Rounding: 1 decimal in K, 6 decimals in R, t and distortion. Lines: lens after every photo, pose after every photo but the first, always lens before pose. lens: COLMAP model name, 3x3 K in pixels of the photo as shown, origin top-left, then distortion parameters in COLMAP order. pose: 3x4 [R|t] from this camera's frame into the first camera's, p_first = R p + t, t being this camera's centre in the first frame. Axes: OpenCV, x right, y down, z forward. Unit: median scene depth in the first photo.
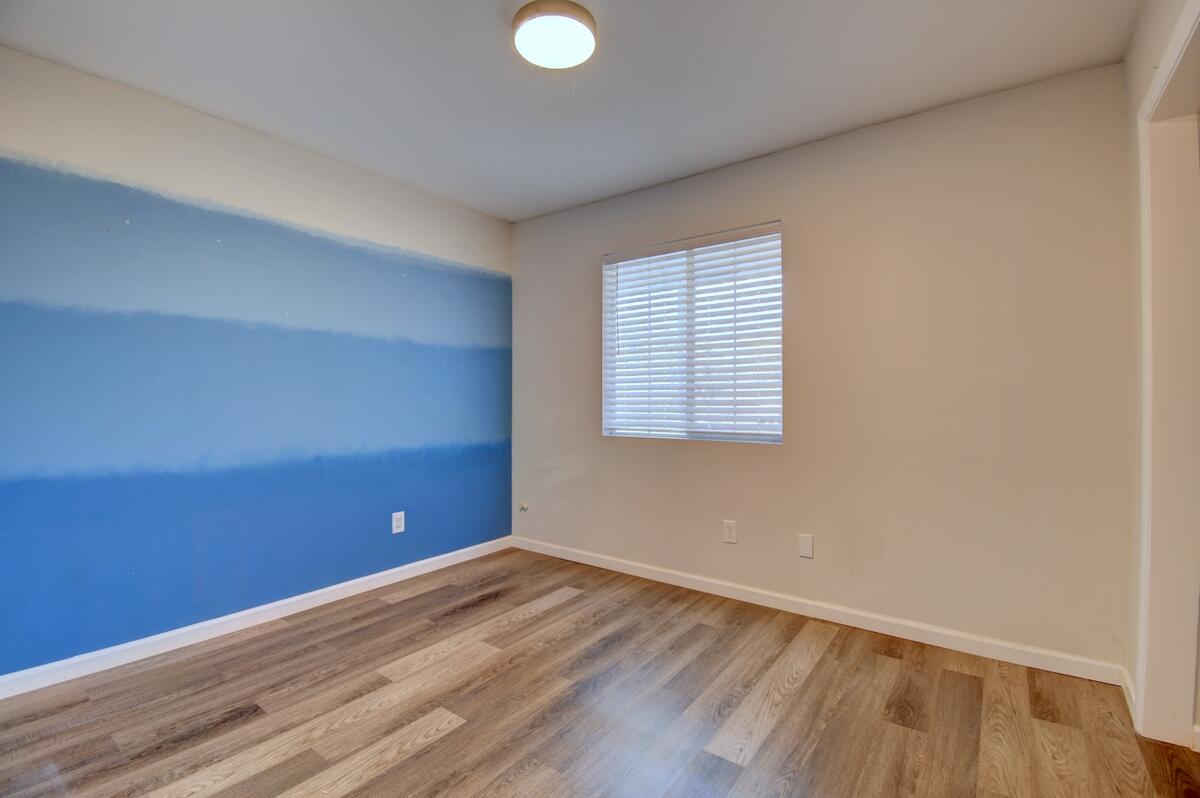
lens RADIAL K [[532.1, 0, 595.6], [0, 532.1, 397.9], [0, 0, 1]] dist [0.017814, -0.027131]
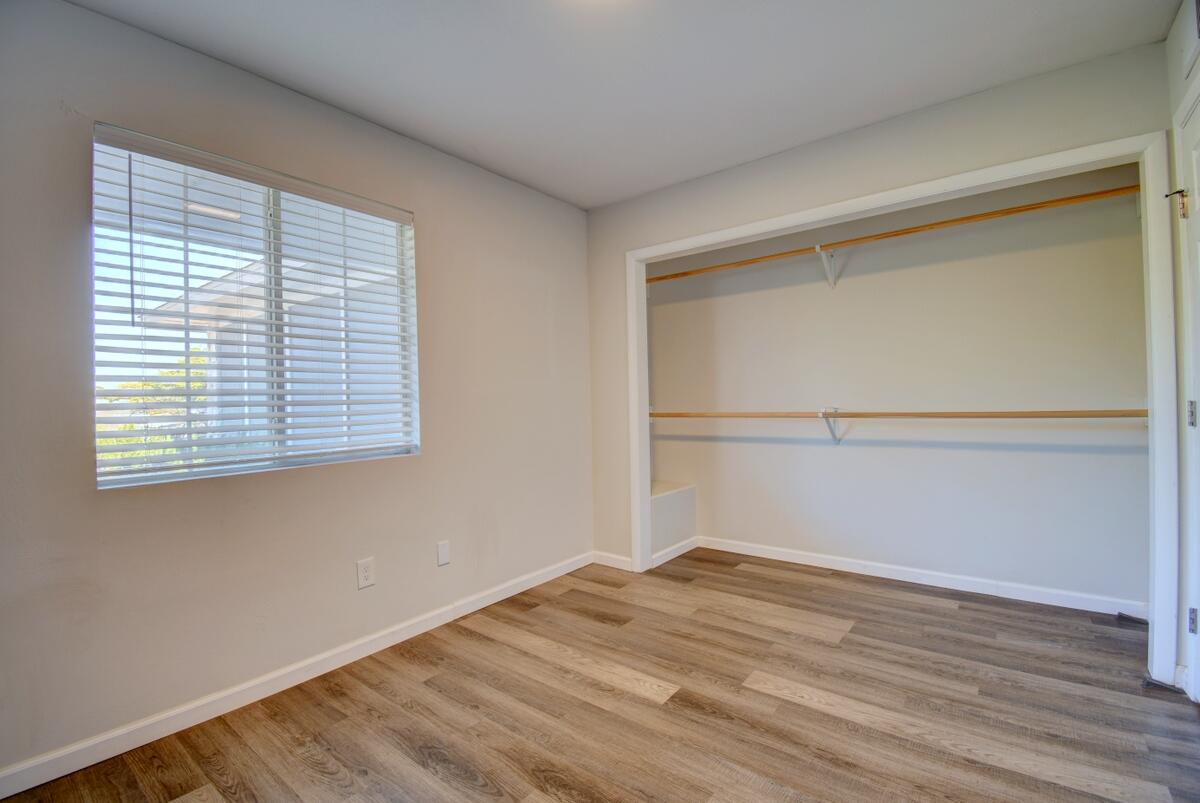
lens RADIAL K [[532.1, 0, 595.6], [0, 532.1, 400.4], [0, 0, 1]] dist [0.017814, -0.027131]
pose [[0.018603, -0.000270, 0.999827, -0.659150], [0.024081, 0.999710, -0.000178, -0.000934], [-0.999537, 0.024080, 0.018604, 0.763159]]
